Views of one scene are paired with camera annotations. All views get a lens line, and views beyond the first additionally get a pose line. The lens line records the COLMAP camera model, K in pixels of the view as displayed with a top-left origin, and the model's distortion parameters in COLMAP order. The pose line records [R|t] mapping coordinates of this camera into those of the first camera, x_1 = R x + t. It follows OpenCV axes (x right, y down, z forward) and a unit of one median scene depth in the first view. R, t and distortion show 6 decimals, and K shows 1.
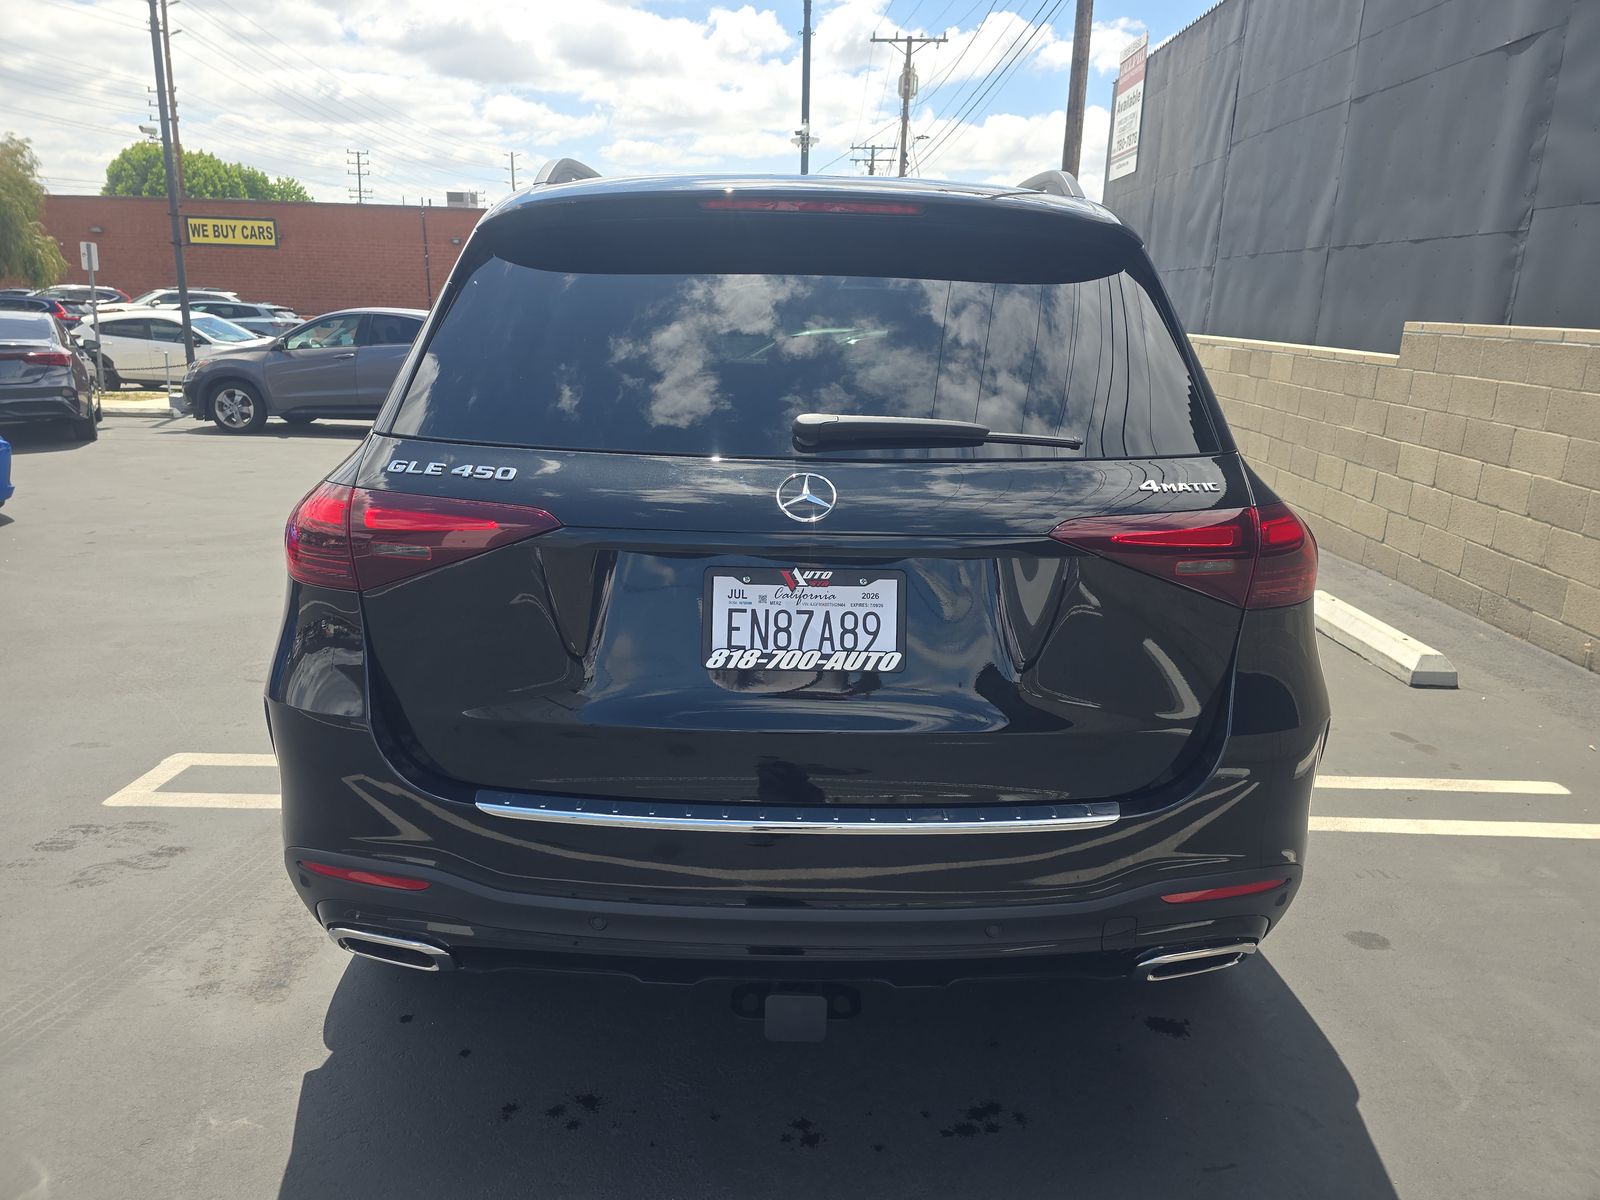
lens RADIAL K [[1092.1, 0, 800.0], [0, 1092.1, 600.0], [0, 0, 1]] dist [0.073226, -0.061717]
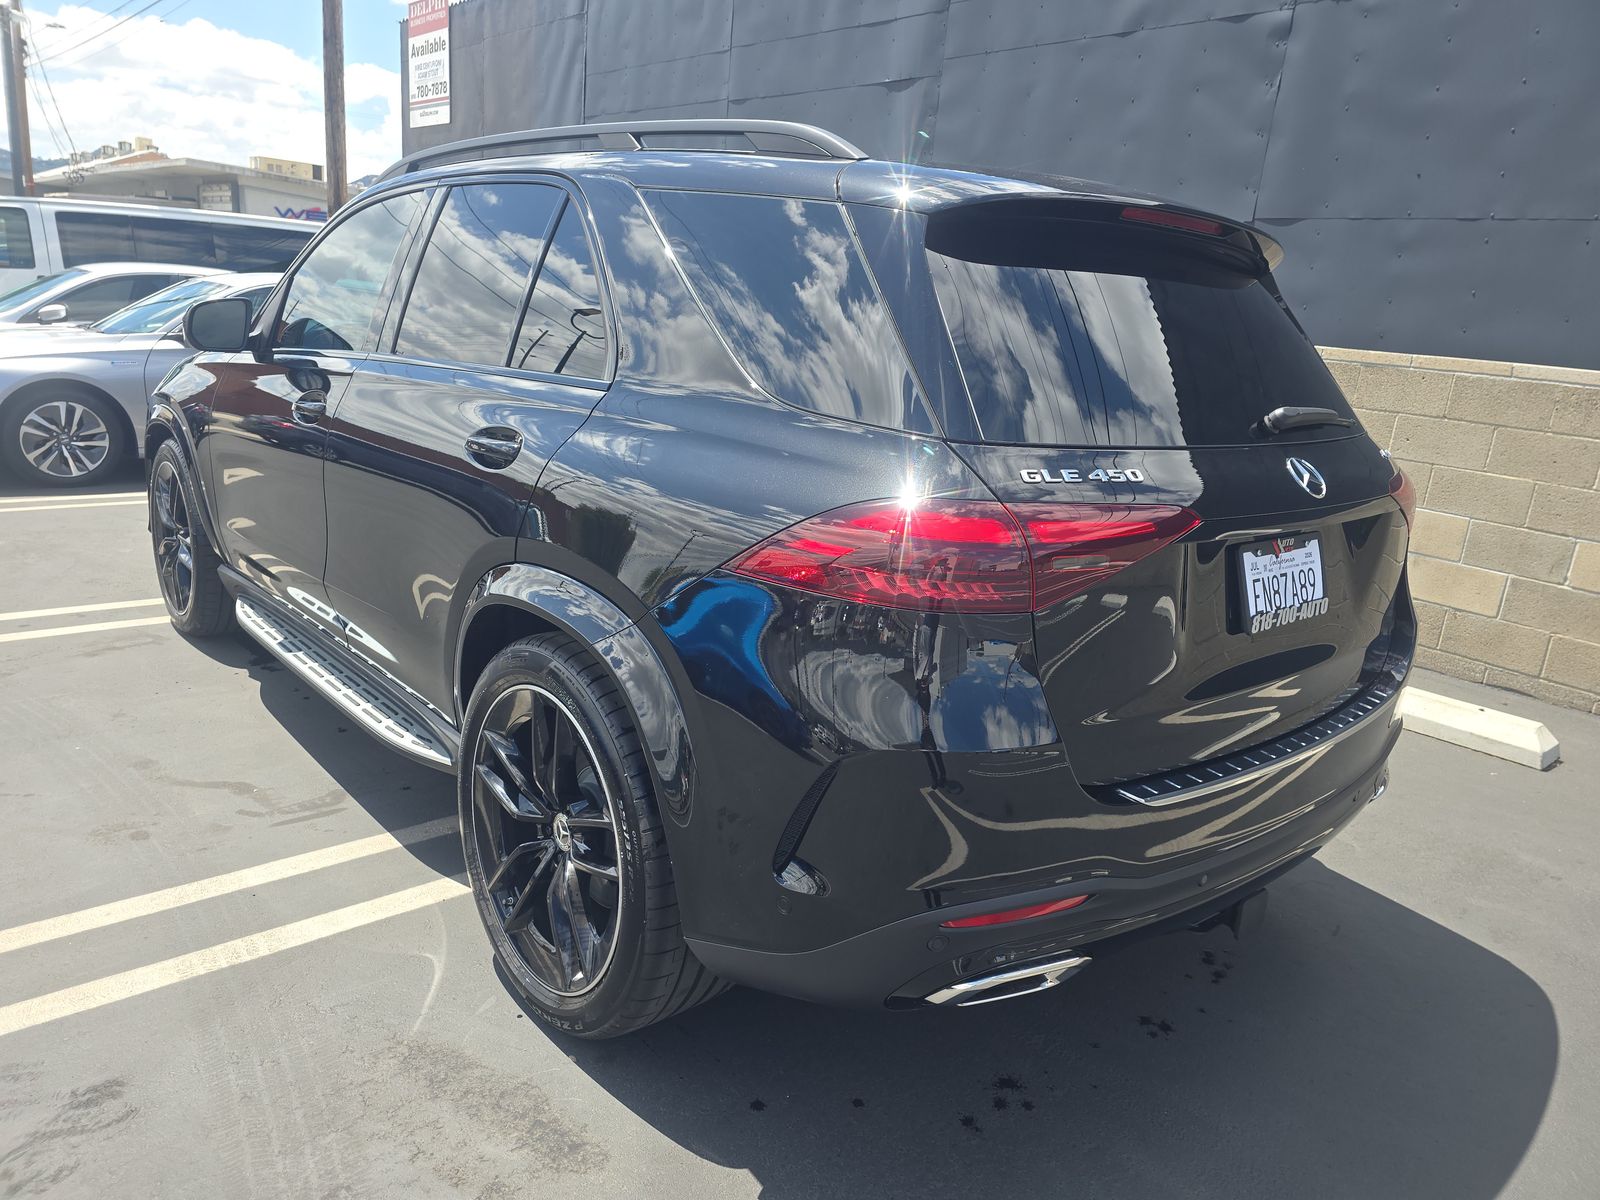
lens RADIAL K [[1092.1, 0, 800.0], [0, 1092.1, 600.0], [0, 0, 1]] dist [0.073226, -0.061717]
pose [[0.747859, -0.140037, 0.648920, -0.263610], [0.112547, 0.990093, 0.083955, -0.027356], [-0.654248, 0.010248, 0.756211, 0.098018]]
